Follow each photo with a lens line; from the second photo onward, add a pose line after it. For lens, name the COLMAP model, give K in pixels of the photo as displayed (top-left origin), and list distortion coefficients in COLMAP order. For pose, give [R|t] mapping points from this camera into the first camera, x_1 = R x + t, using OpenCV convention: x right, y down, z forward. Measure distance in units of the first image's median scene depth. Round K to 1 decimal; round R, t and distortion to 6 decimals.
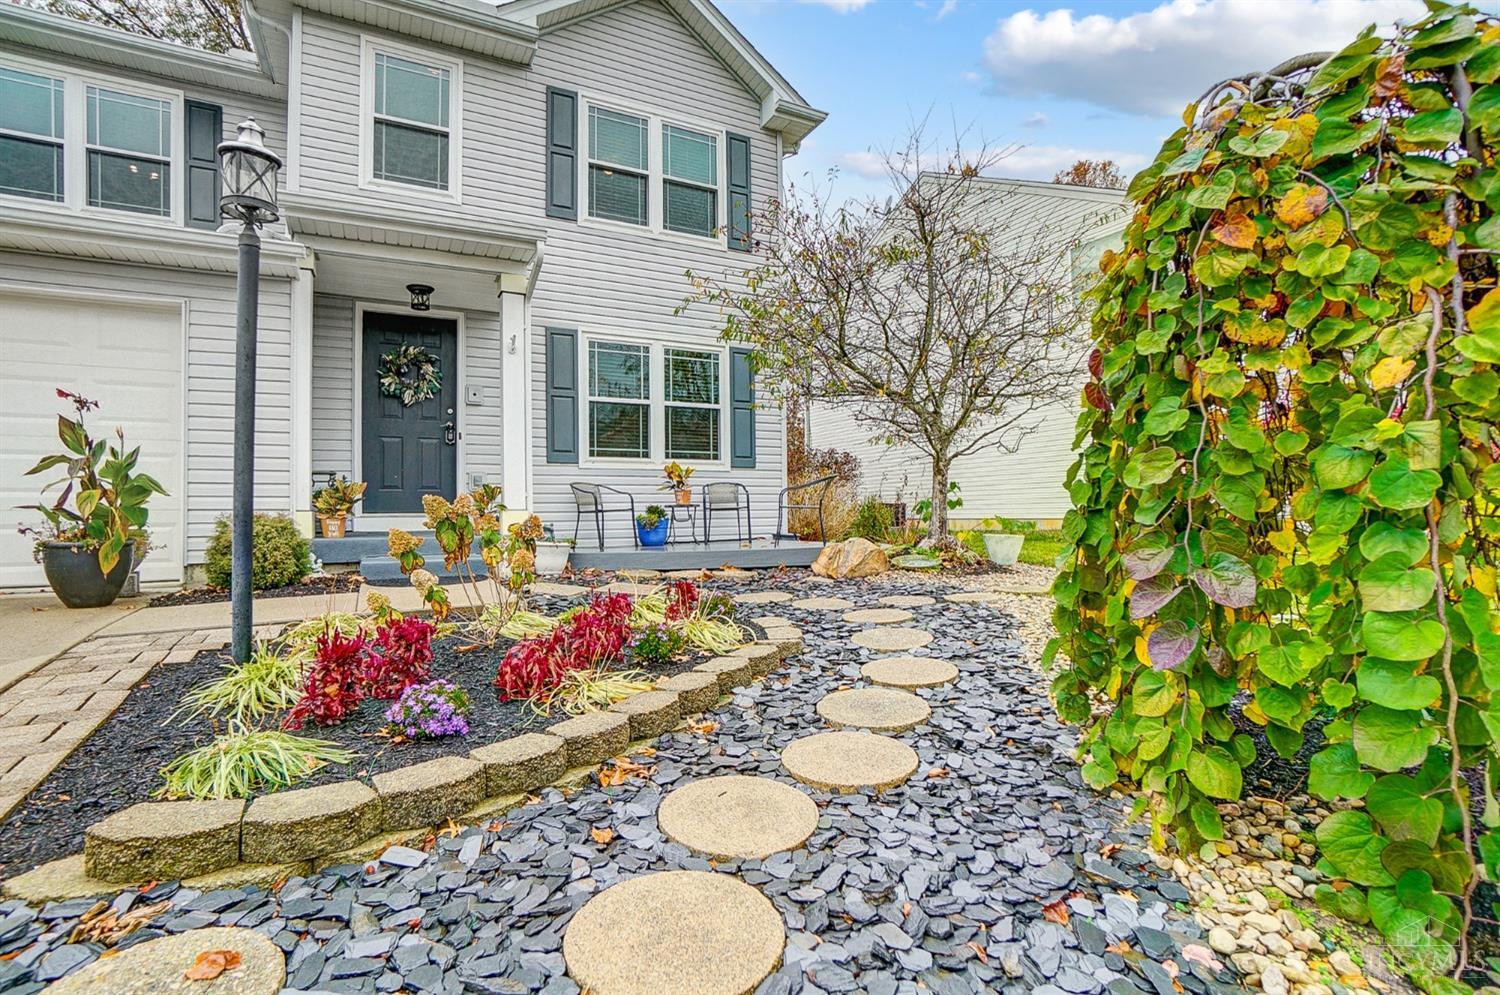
lens RADIAL K [[684.3, 0, 731.1], [0, 684.3, 511.2], [0, 0, 1]] dist [-0.068514, 0.024932]
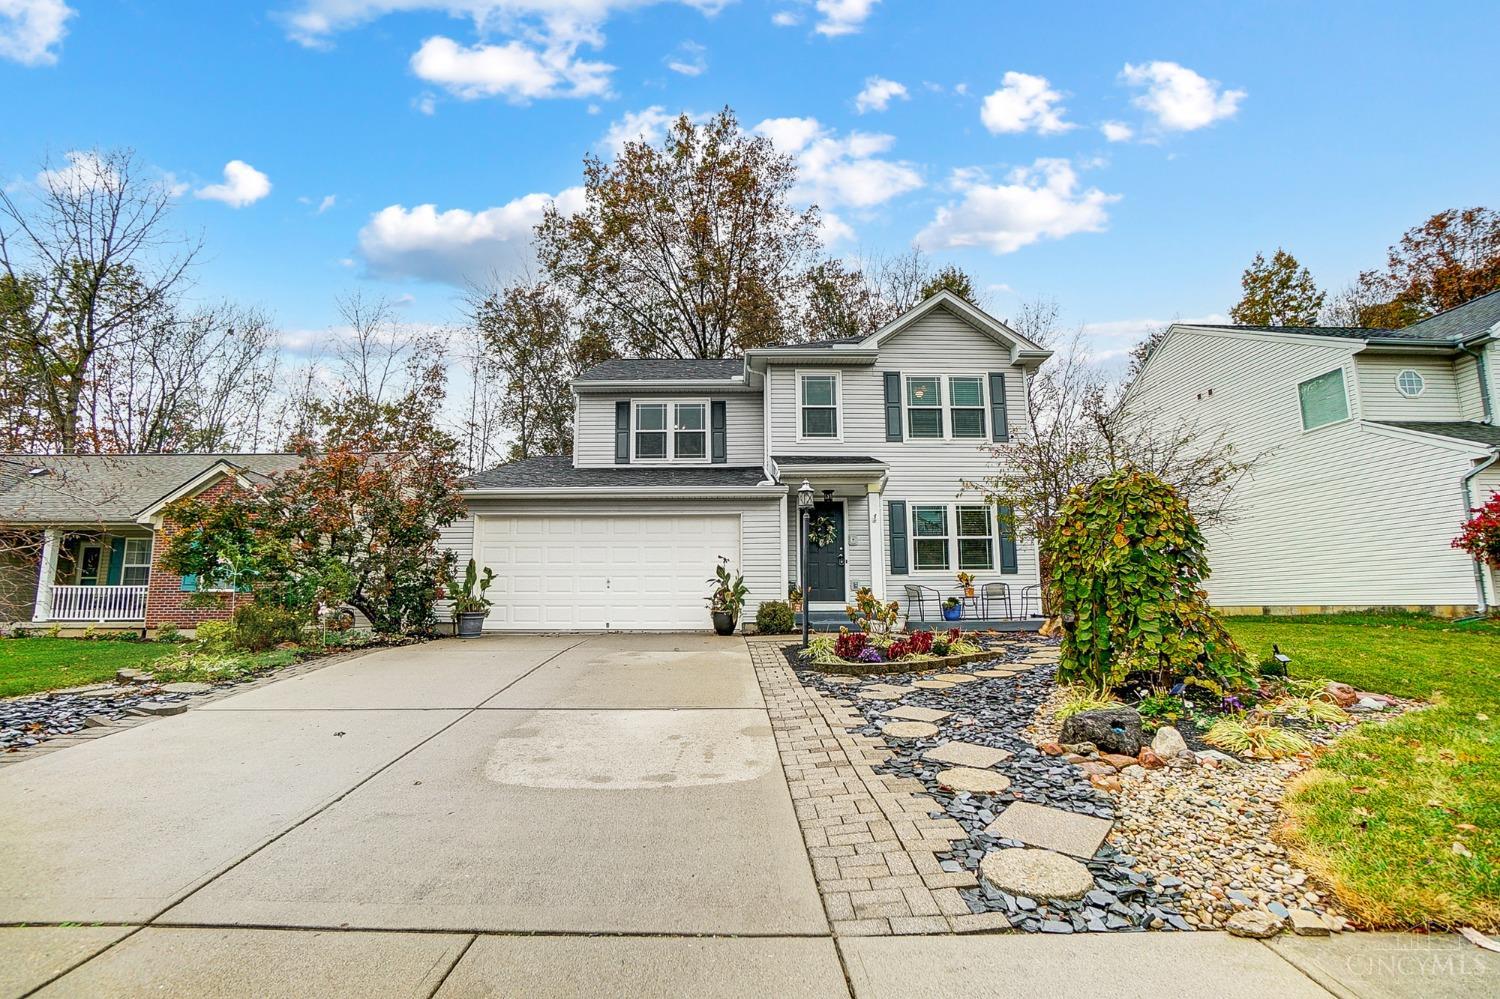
lens RADIAL K [[675.0, 0, 744.1], [0, 675.0, 514.6], [0, 0, 1]] dist [-0.052546, 0.016394]
pose [[0.899666, -0.053689, -0.433266, 0.168400], [-0.002348, 0.991800, -0.127777, 0.003109], [0.436573, 0.115974, 0.892162, -0.815214]]
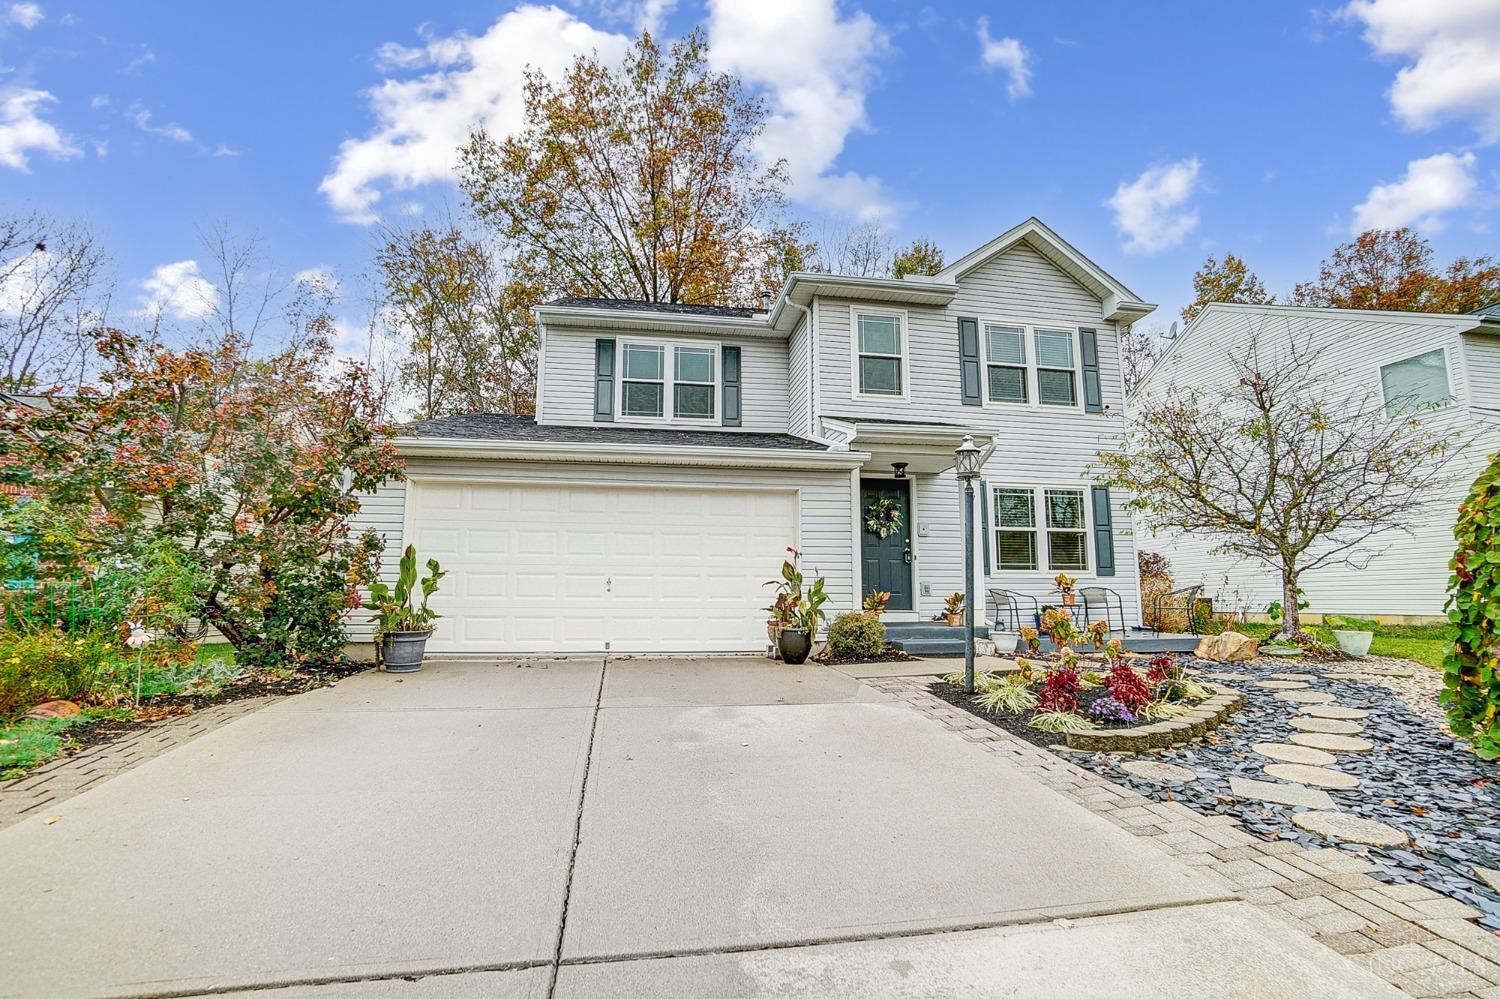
lens RADIAL K [[676.4, 0, 743.1], [0, 676.4, 511.2], [0, 0, 1]] dist [-0.062920, 0.022867]
pose [[0.955015, -0.027423, -0.295287, -0.304505], [-0.009474, 0.992386, -0.122802, -0.025962], [0.296406, 0.120075, 0.947484, -0.490884]]
